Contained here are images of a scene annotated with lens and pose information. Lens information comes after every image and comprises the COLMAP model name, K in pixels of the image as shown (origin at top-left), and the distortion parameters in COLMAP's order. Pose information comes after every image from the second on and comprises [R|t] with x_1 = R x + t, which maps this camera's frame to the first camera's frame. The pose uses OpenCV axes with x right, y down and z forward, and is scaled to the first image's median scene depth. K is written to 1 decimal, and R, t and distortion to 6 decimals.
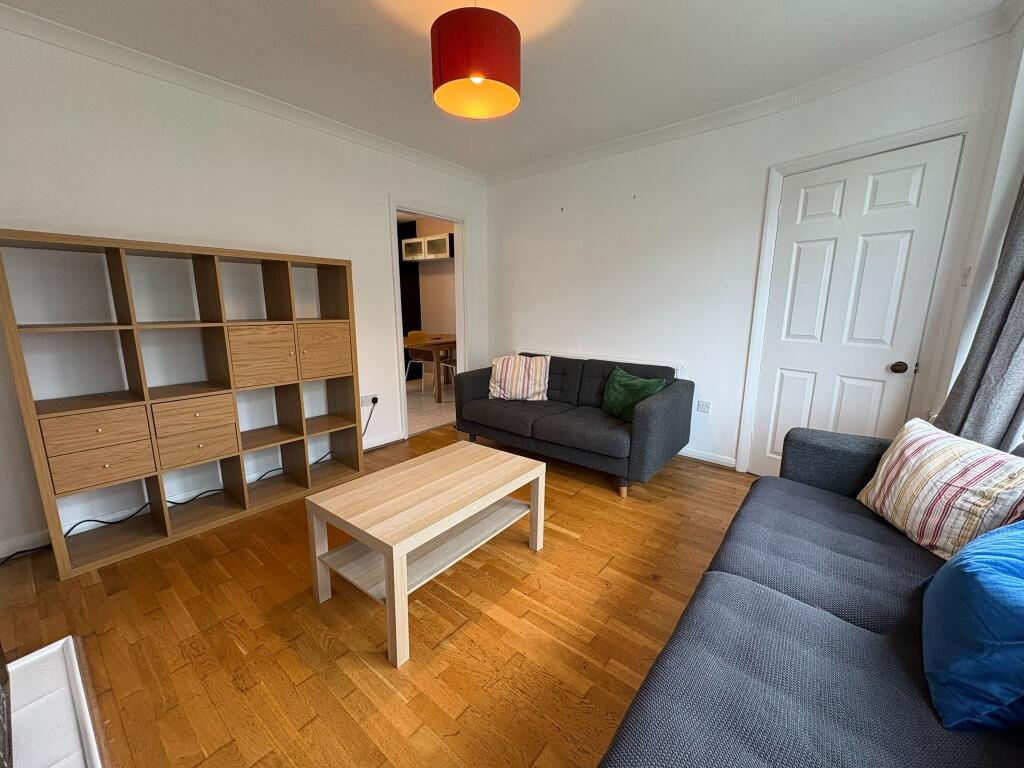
lens RADIAL K [[405.5, 0, 510.8], [0, 405.5, 386.3], [0, 0, 1]] dist [0.000157, 0.000387]
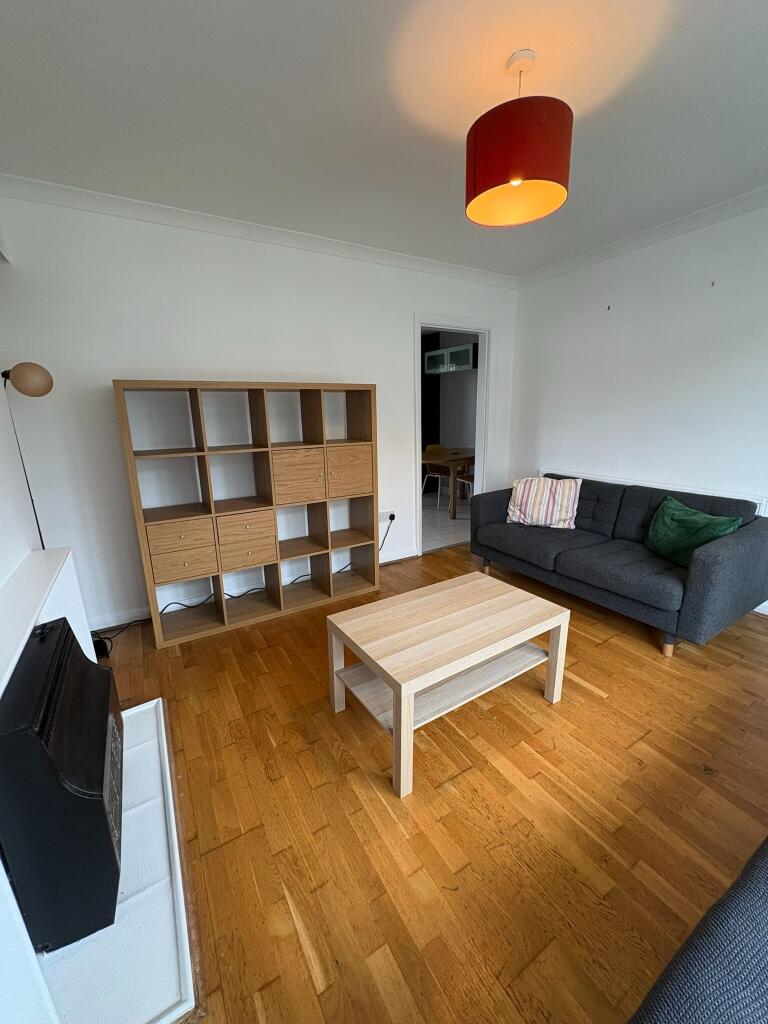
lens RADIAL K [[405.5, 0, 385.8], [0, 405.5, 512.1], [0, 0, 1]] dist [0.000157, 0.000387]
pose [[0.941291, 0.059739, -0.332268, -0.013158], [-0.044203, 0.997555, 0.054129, -0.060993], [0.334689, -0.036264, 0.941630, 0.037642]]
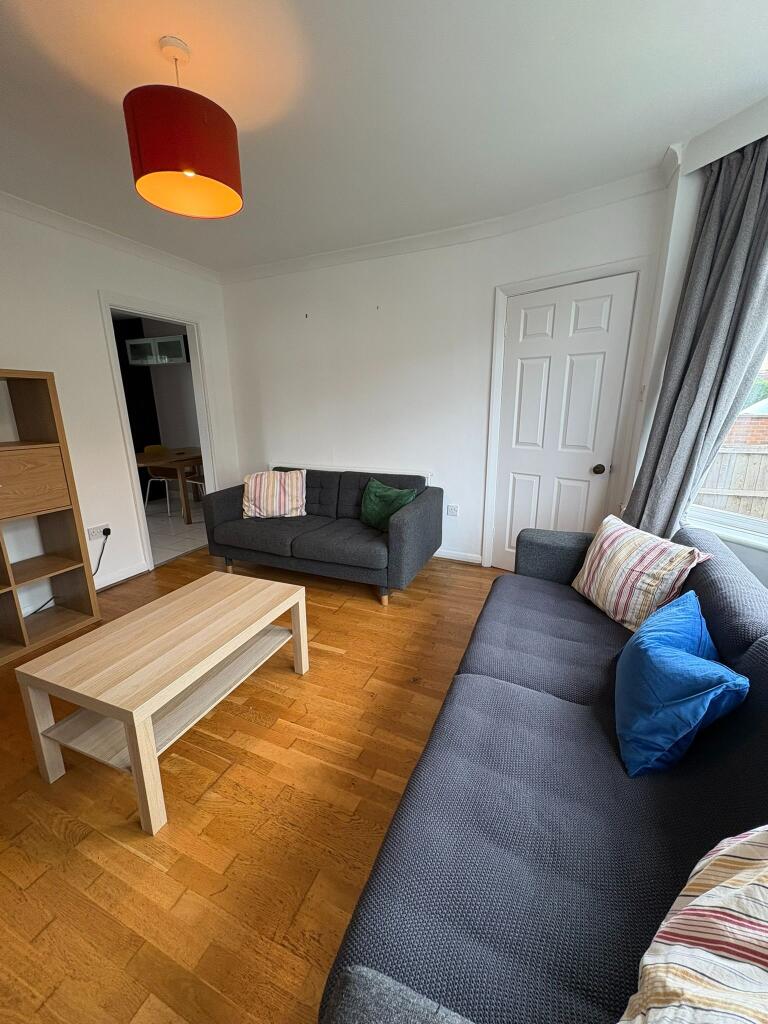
lens RADIAL K [[405.5, 0, 380.6], [0, 405.5, 512.2], [0, 0, 1]] dist [0.000157, 0.000387]
pose [[0.964628, -0.079891, 0.251219, 0.034732], [0.065472, 0.995719, 0.065254, -0.047211], [-0.255357, -0.046498, 0.965728, 0.010253]]
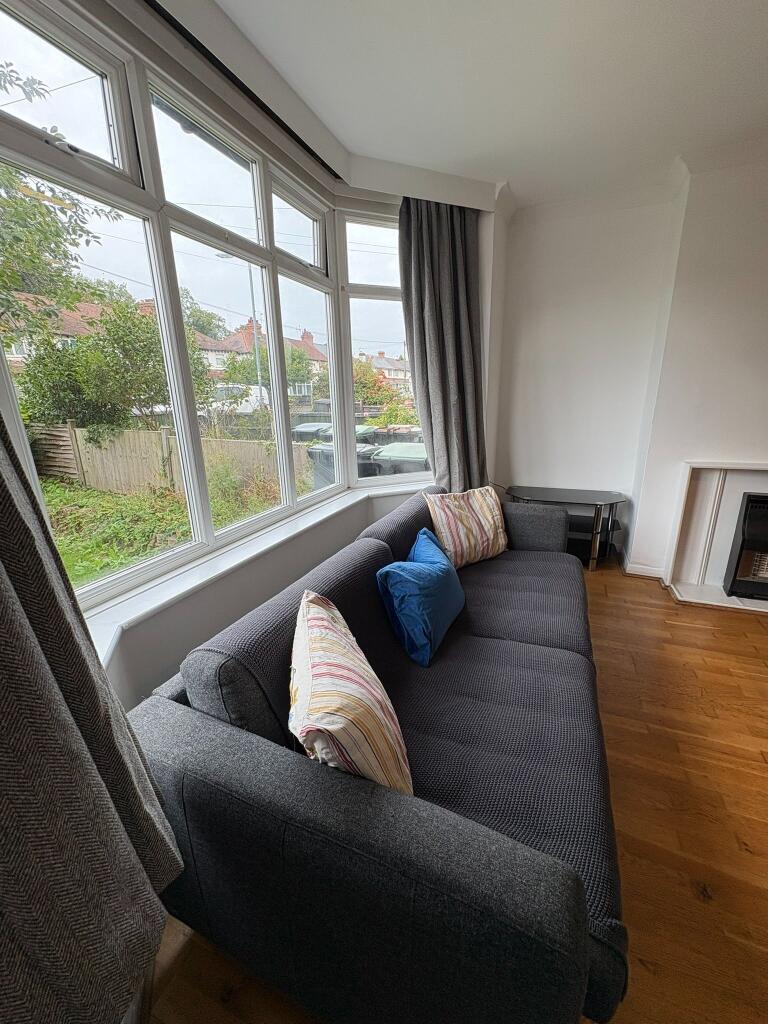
lens RADIAL K [[405.5, 0, 386.0], [0, 405.5, 511.8], [0, 0, 1]] dist [0.000157, 0.000387]
pose [[-0.958438, 0.087526, -0.271544, 0.912502], [-0.045688, 0.892410, 0.448906, -0.248498], [0.281620, 0.442655, -0.851321, 1.146249]]
